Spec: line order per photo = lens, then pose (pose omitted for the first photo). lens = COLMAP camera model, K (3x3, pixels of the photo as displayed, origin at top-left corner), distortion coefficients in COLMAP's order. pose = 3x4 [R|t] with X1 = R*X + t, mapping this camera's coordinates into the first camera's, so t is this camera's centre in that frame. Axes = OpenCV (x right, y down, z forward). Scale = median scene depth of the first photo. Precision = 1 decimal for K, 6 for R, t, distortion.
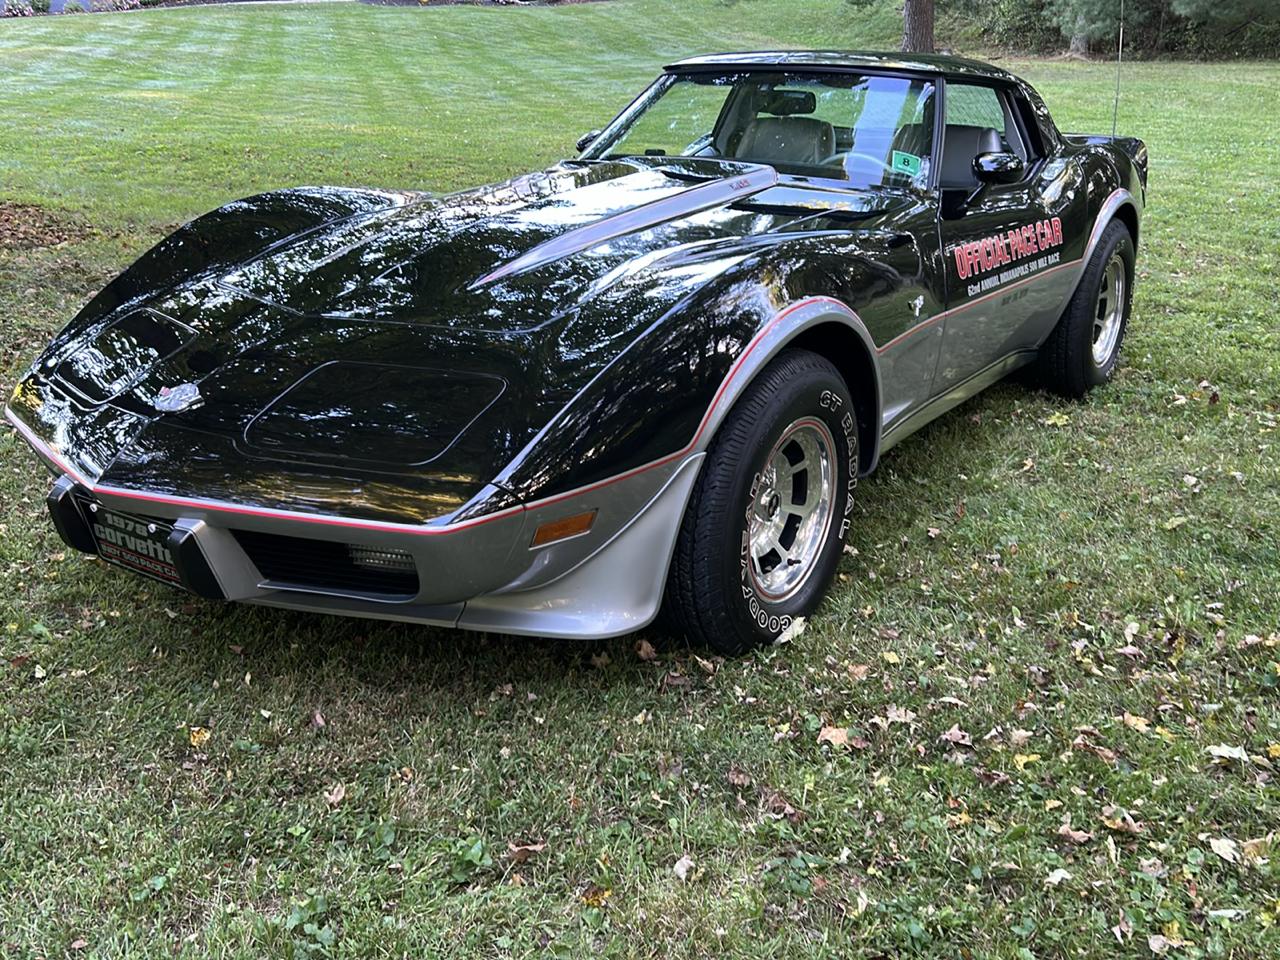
lens RADIAL K [[1187.2, 0, 640.0], [0, 1187.2, 480.0], [0, 0, 1]] dist [0.024756, -0.072525]
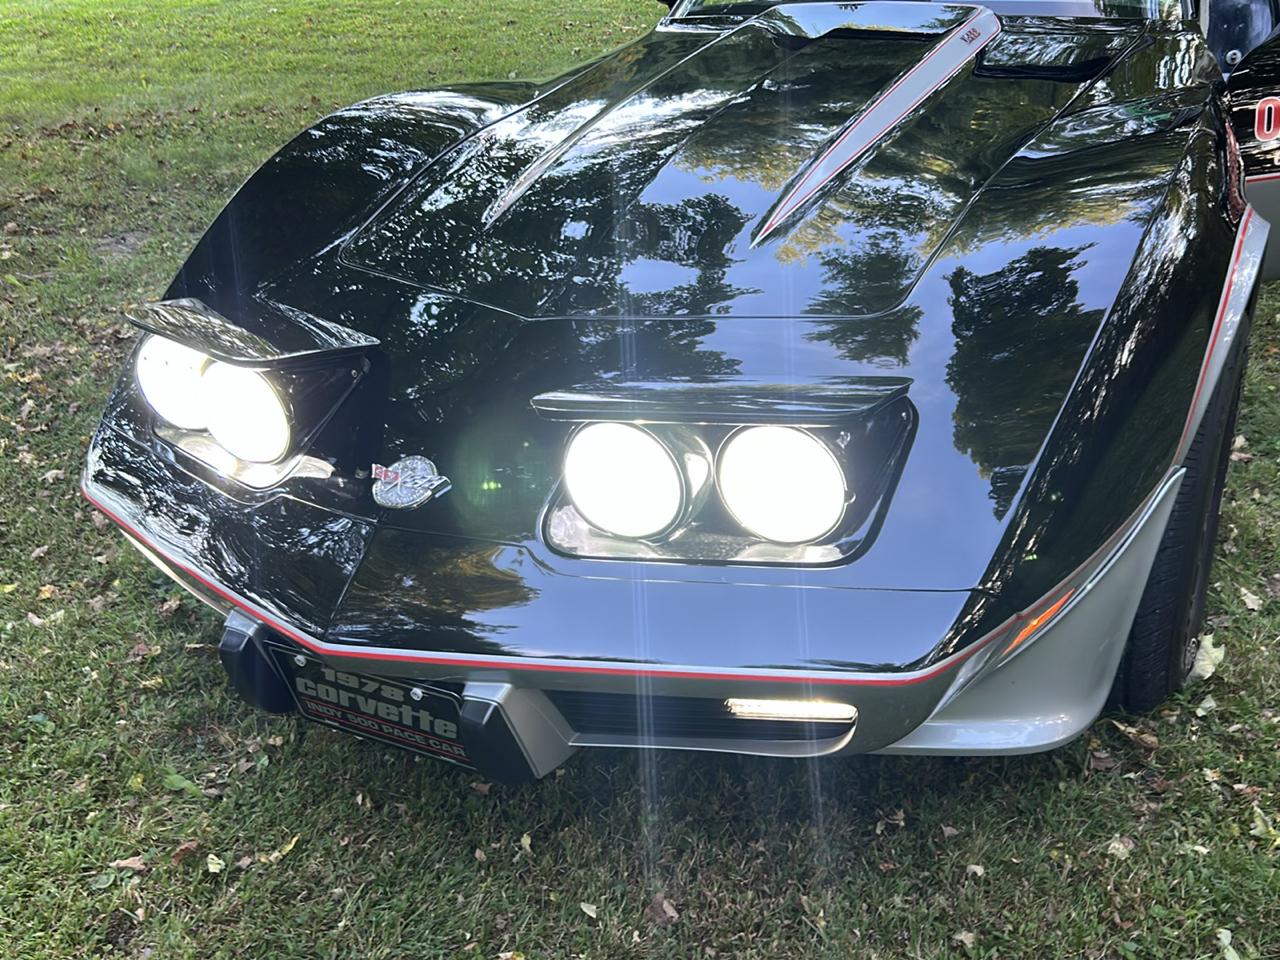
lens RADIAL K [[1187.2, 0, 640.0], [0, 1187.2, 480.0], [0, 0, 1]] dist [0.024756, -0.072525]
pose [[0.990168, -0.115450, 0.078985, -0.309274], [0.103515, 0.984530, 0.141370, -0.147642], [-0.094084, -0.131804, 0.986801, 0.338619]]
